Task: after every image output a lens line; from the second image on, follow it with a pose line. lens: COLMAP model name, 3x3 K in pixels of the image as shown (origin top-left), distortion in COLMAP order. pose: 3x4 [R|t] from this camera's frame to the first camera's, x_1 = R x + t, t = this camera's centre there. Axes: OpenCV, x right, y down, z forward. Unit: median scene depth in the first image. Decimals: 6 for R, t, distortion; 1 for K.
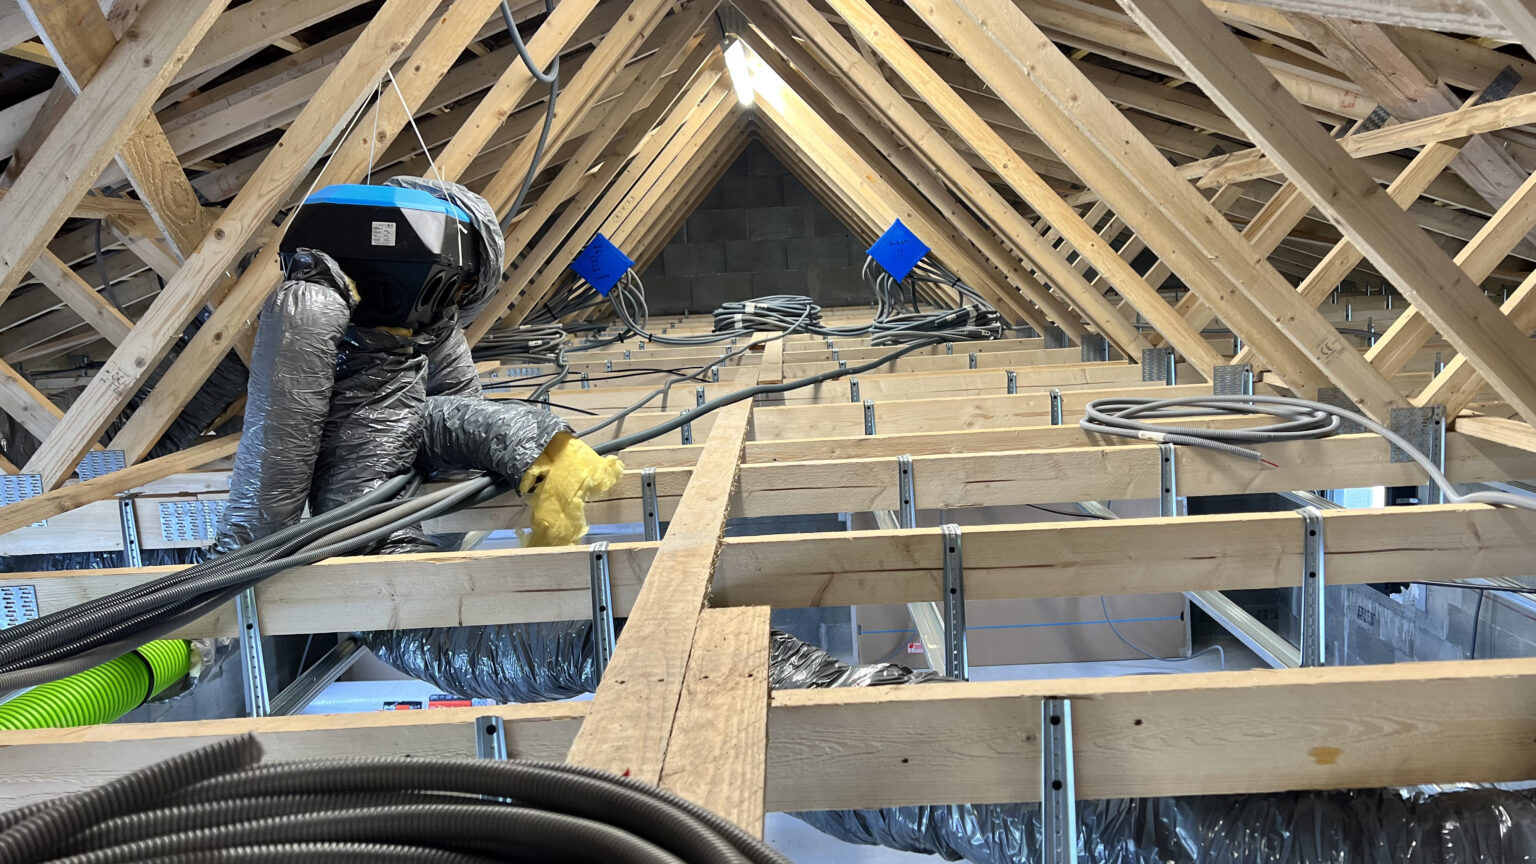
lens RADIAL K [[1171.5, 0, 768.0], [0, 1171.5, 432.0], [0, 0, 1]] dist [0.068924, -0.082481]
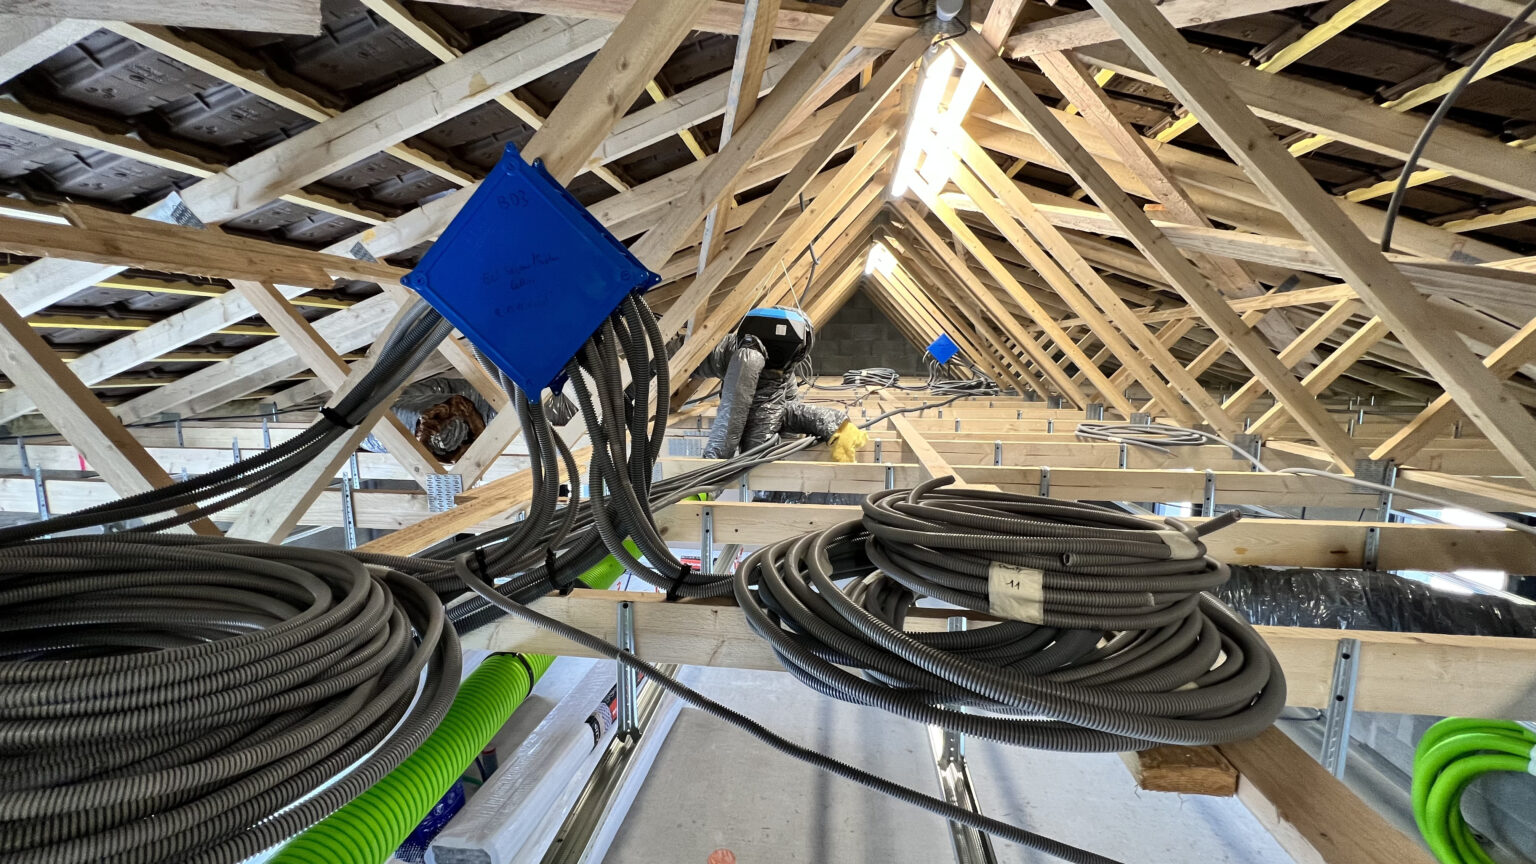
lens RADIAL K [[611.1, 0, 768.0], [0, 611.1, 432.0], [0, 0, 1]] dist [0.001876, -0.000006]
pose [[0.991144, 0.068407, -0.113815, -0.185179], [-0.069576, 0.997557, -0.006330, 0.042001], [0.113104, 0.014192, 0.993482, -0.196459]]
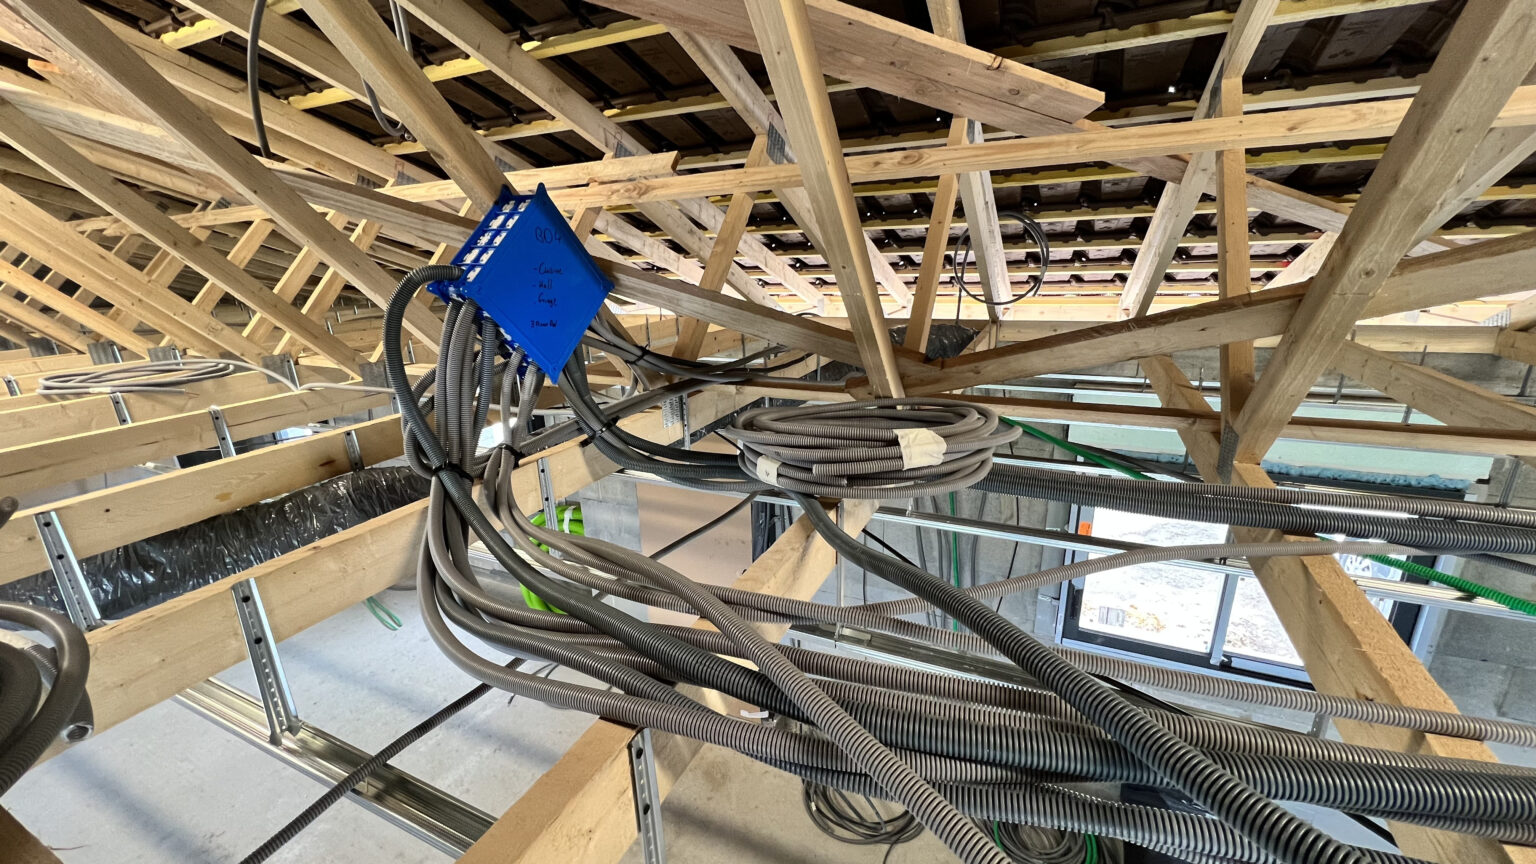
lens RADIAL K [[611.1, 0, 768.0], [0, 611.1, 432.0], [0, 0, 1]] dist [0.001876, -0.000006]
pose [[0.424811, -0.221206, 0.877840, -0.041553], [0.139816, 0.974084, 0.177797, 0.038687], [-0.894420, 0.047206, 0.444730, -0.208894]]
